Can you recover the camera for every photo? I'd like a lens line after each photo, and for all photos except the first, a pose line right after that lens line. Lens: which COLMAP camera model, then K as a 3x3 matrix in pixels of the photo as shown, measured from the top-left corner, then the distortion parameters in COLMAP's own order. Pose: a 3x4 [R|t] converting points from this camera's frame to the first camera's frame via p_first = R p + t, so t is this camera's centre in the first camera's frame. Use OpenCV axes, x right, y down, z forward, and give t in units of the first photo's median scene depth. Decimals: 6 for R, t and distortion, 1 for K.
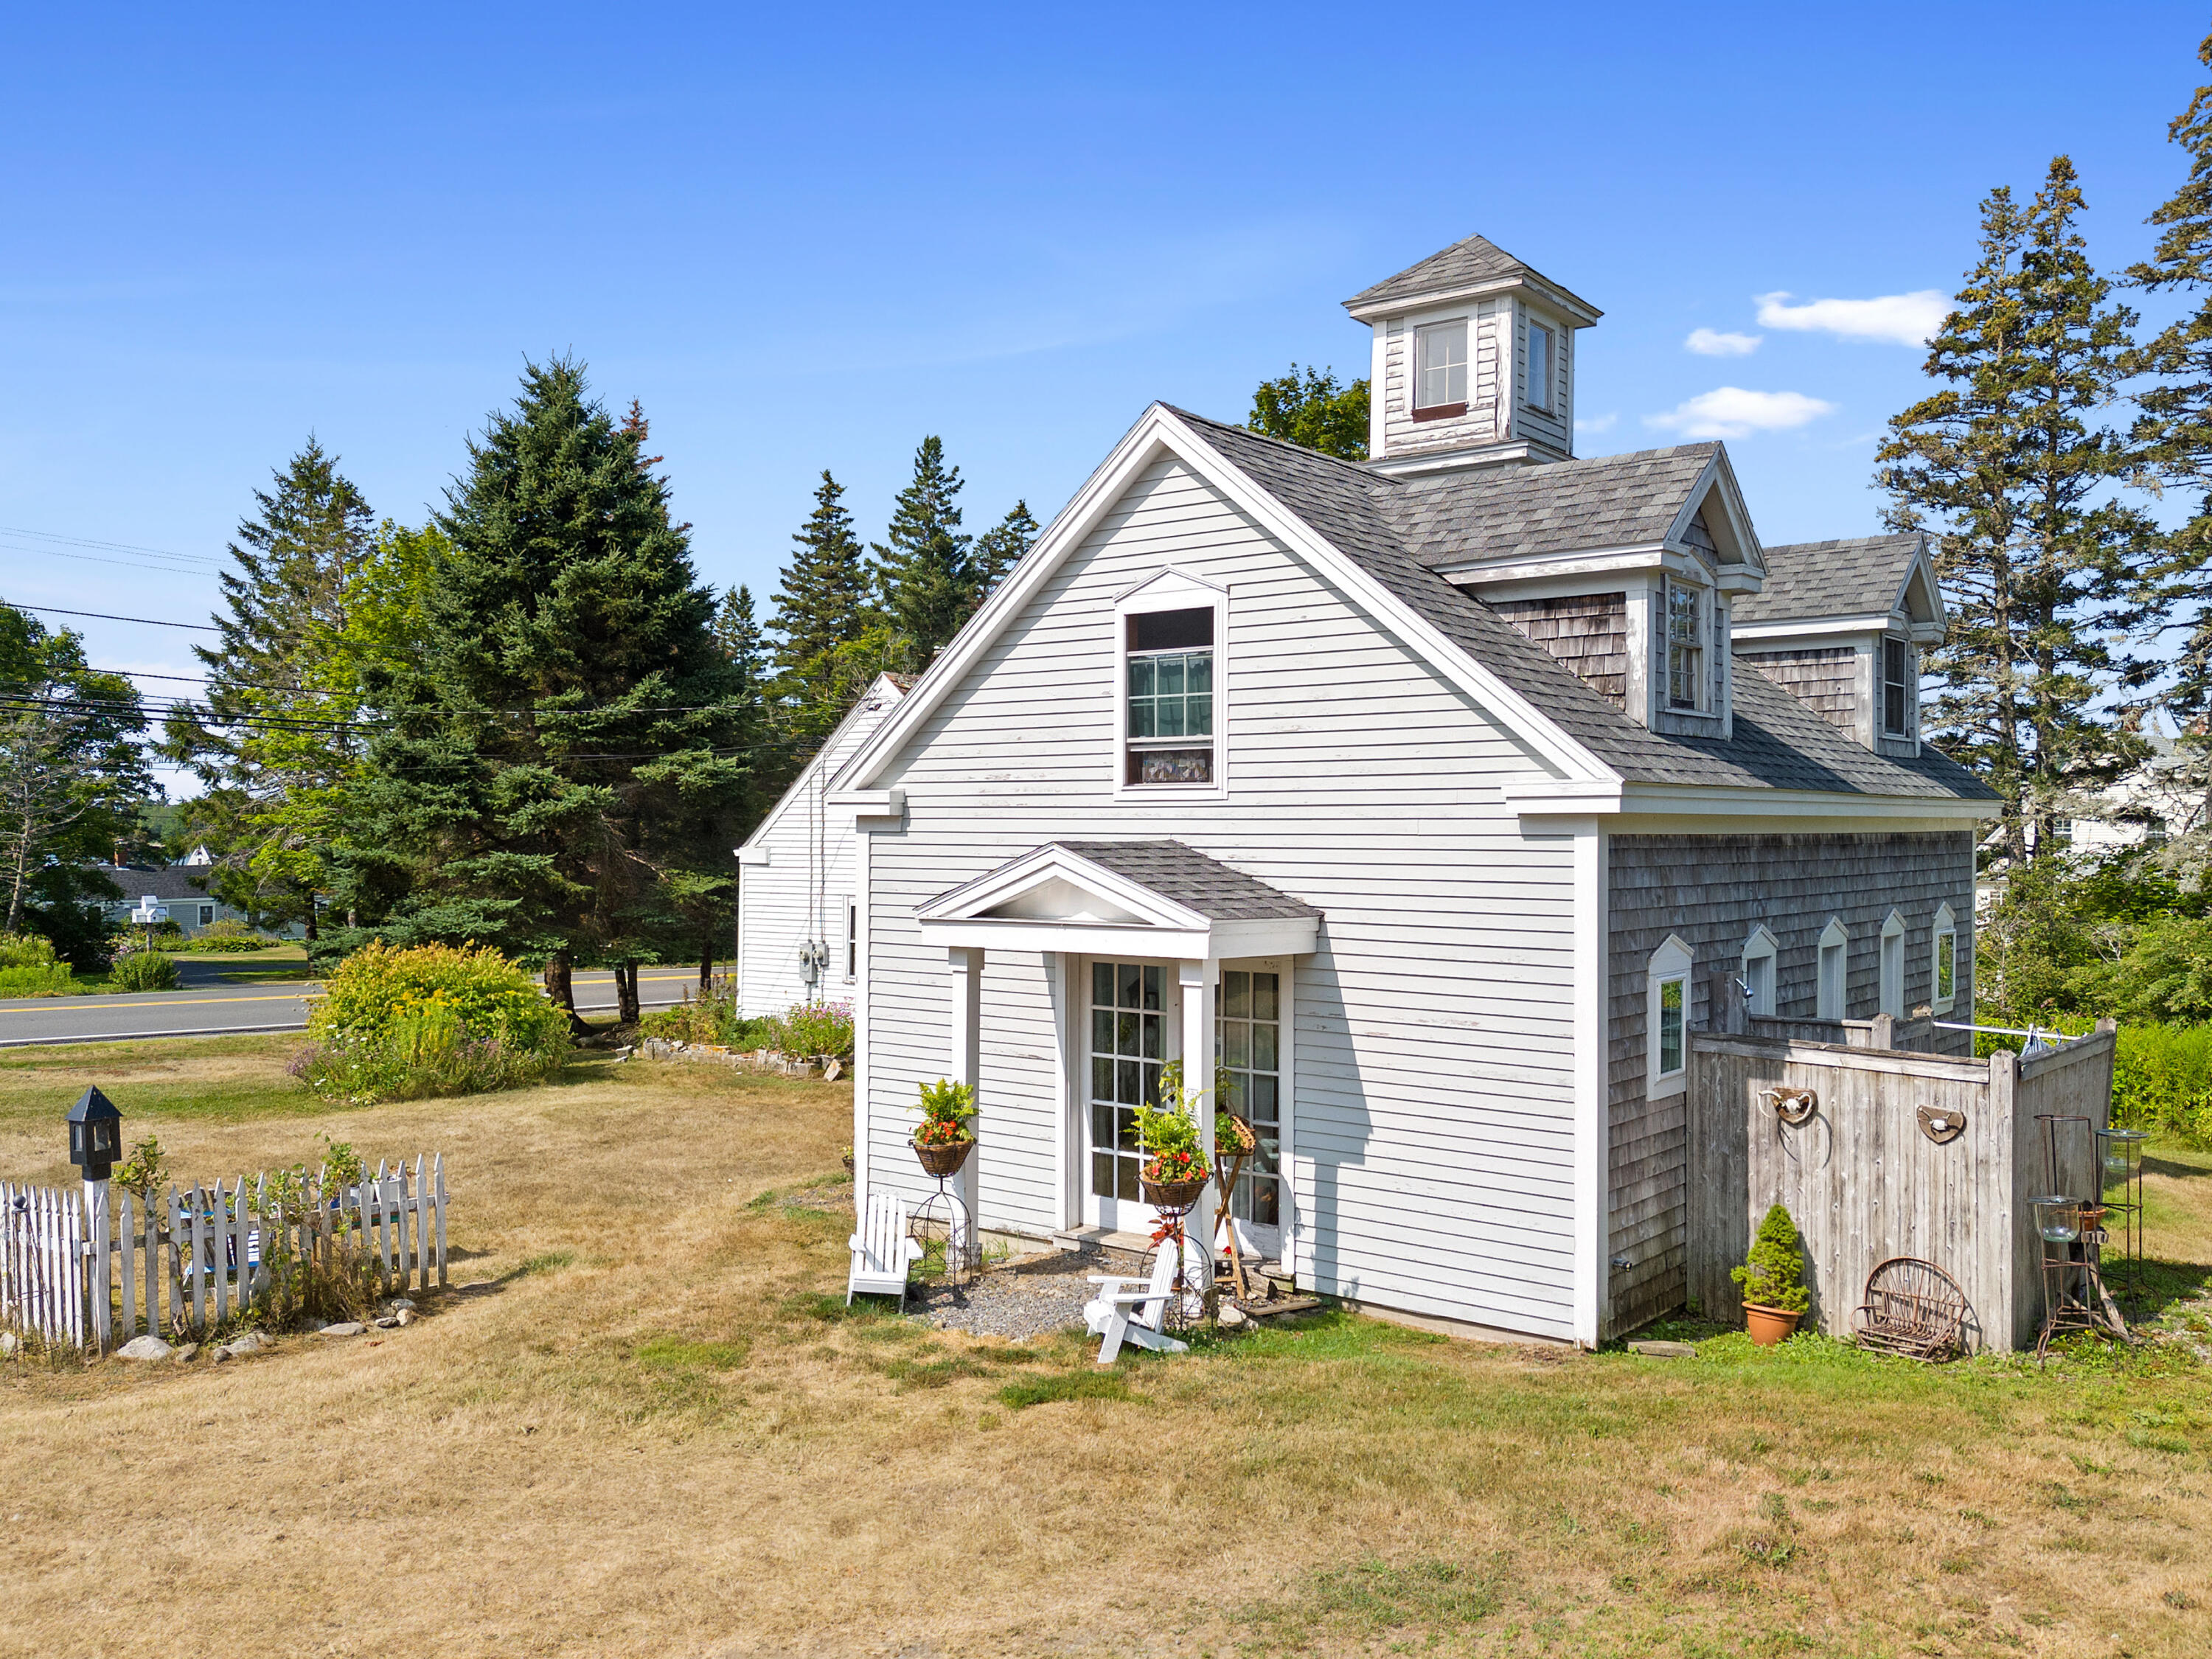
lens RADIAL K [[1829.3, 0, 1106.0], [0, 1829.3, 829.5], [0, 0, 1]] dist [0.031302, -0.013315]
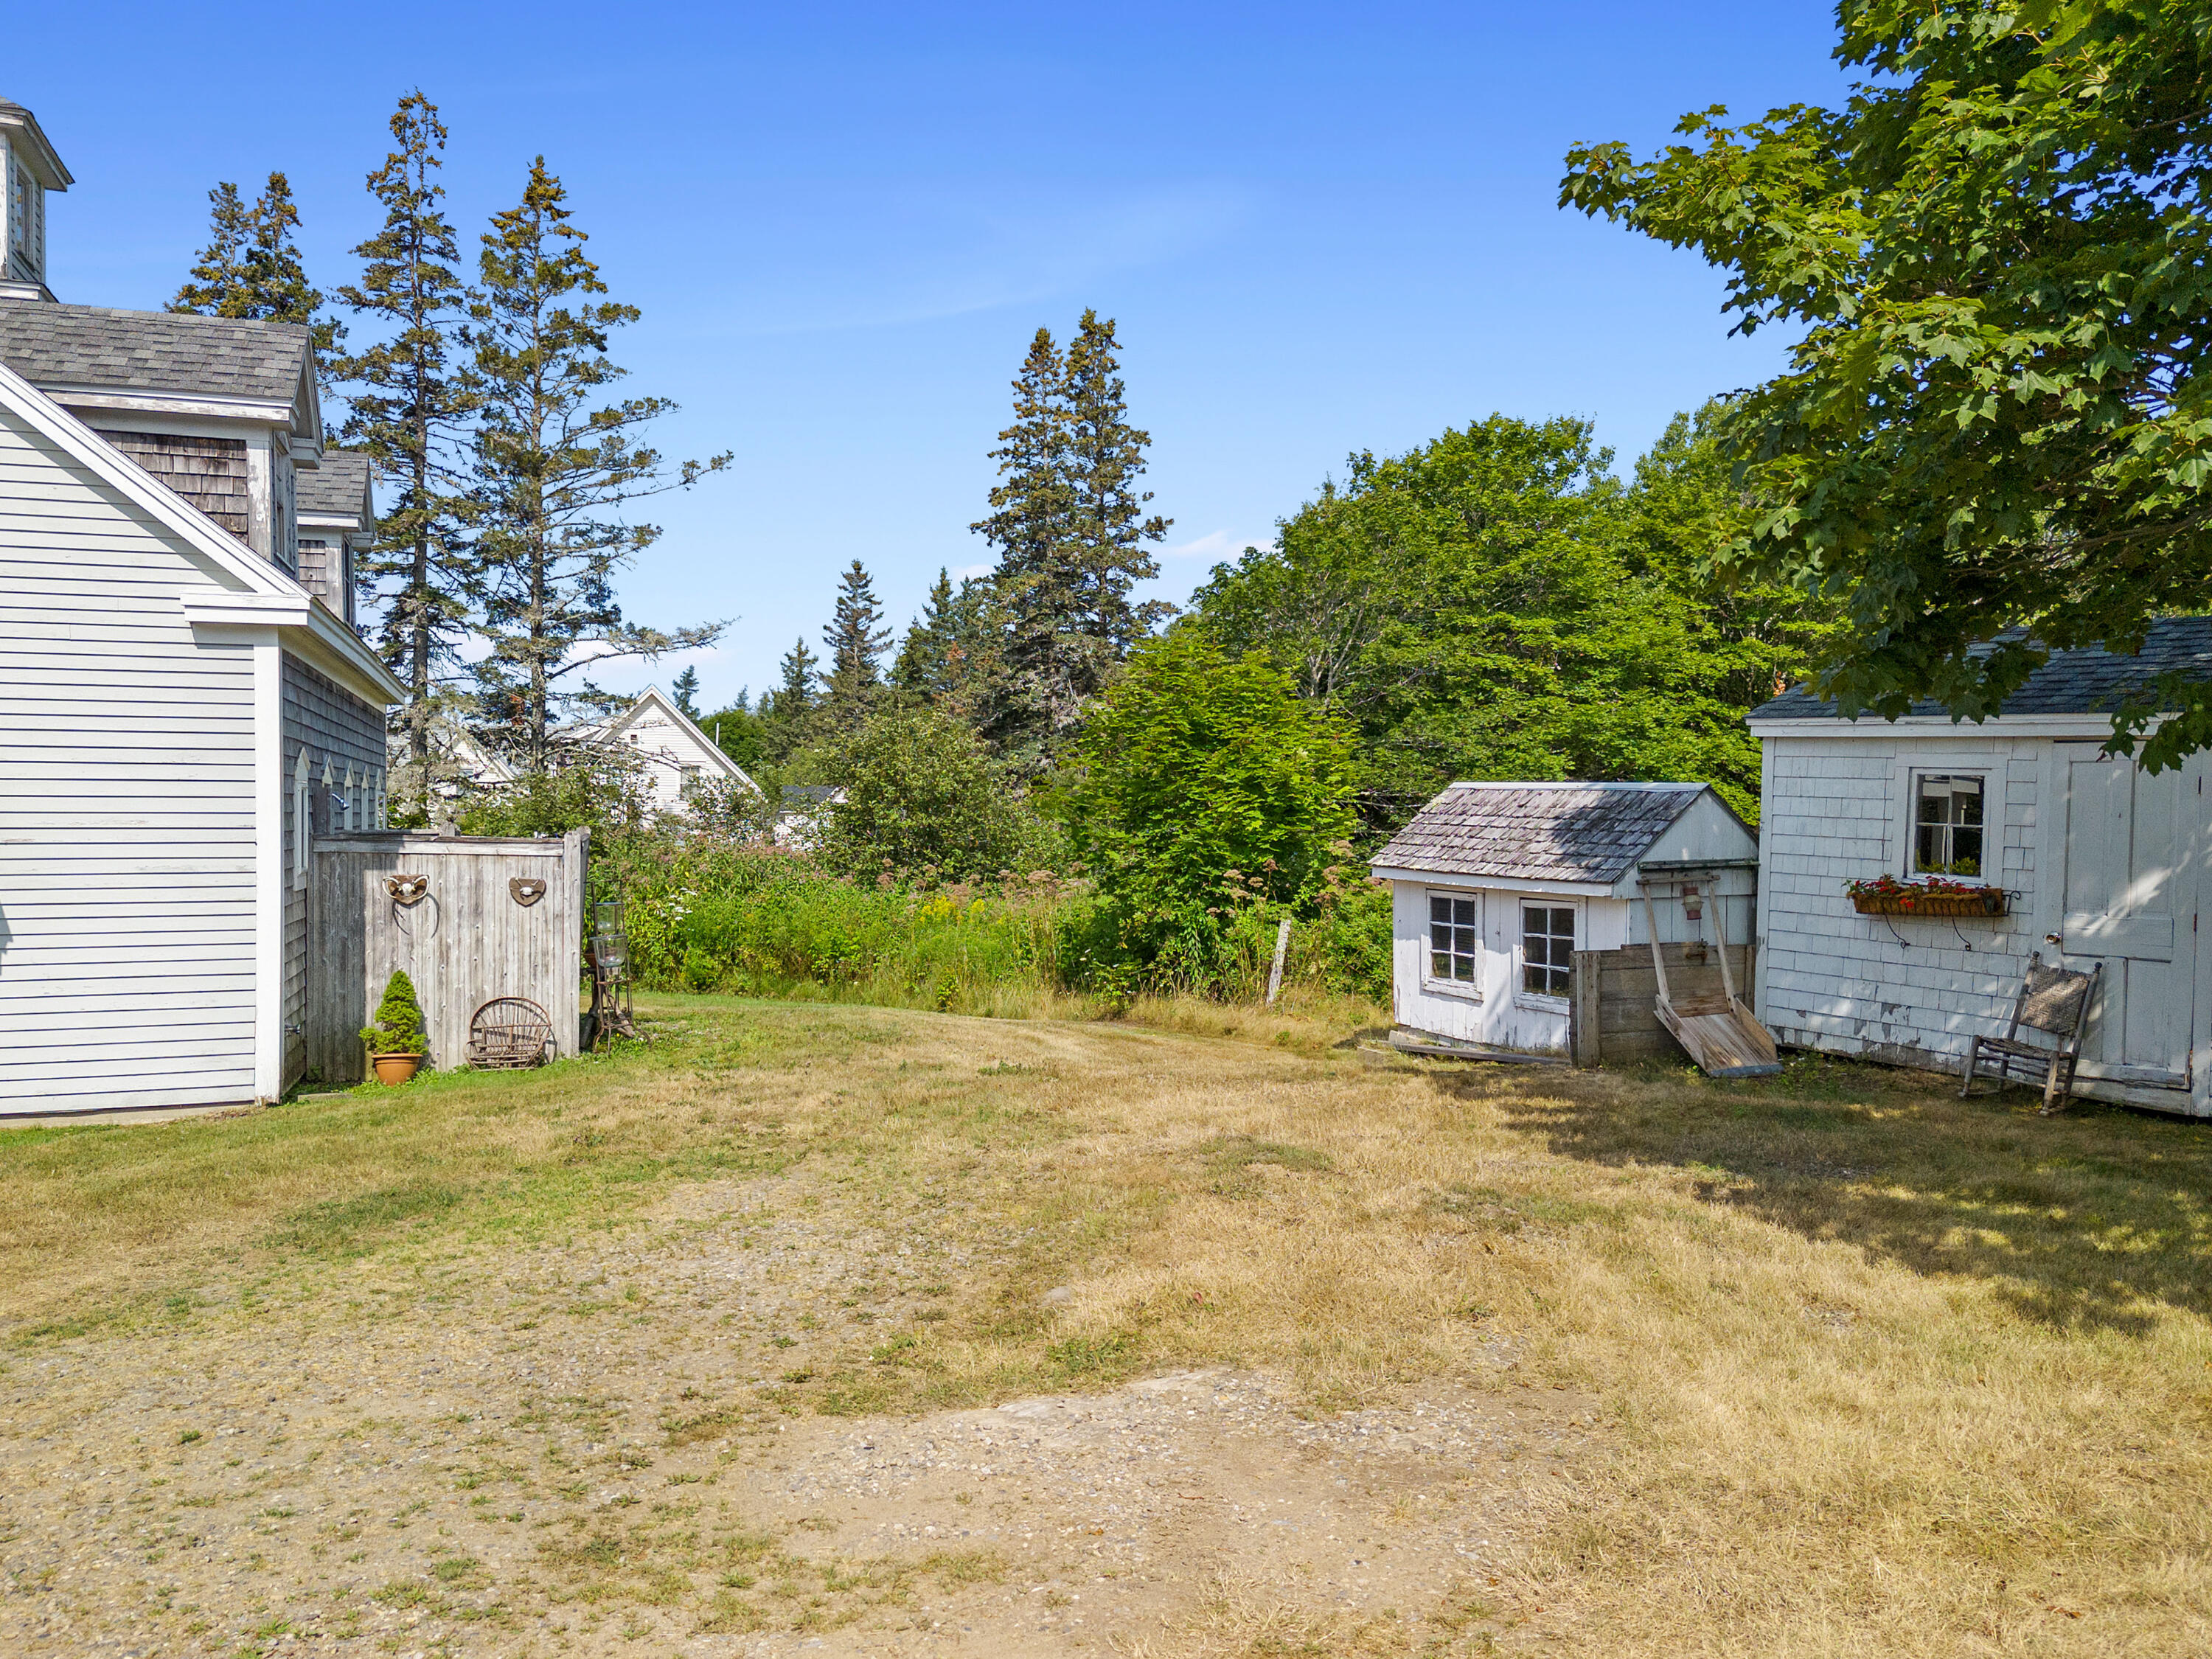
lens RADIAL K [[1688.9, 0, 1142.0], [0, 1688.9, 826.6], [0, 0, 1]] dist [0.066240, -0.059324]
pose [[0.517100, -0.008616, 0.855882, -0.319825], [0.008165, 0.999953, 0.005133, 0.101201], [-0.855886, 0.004334, 0.517146, 0.002780]]
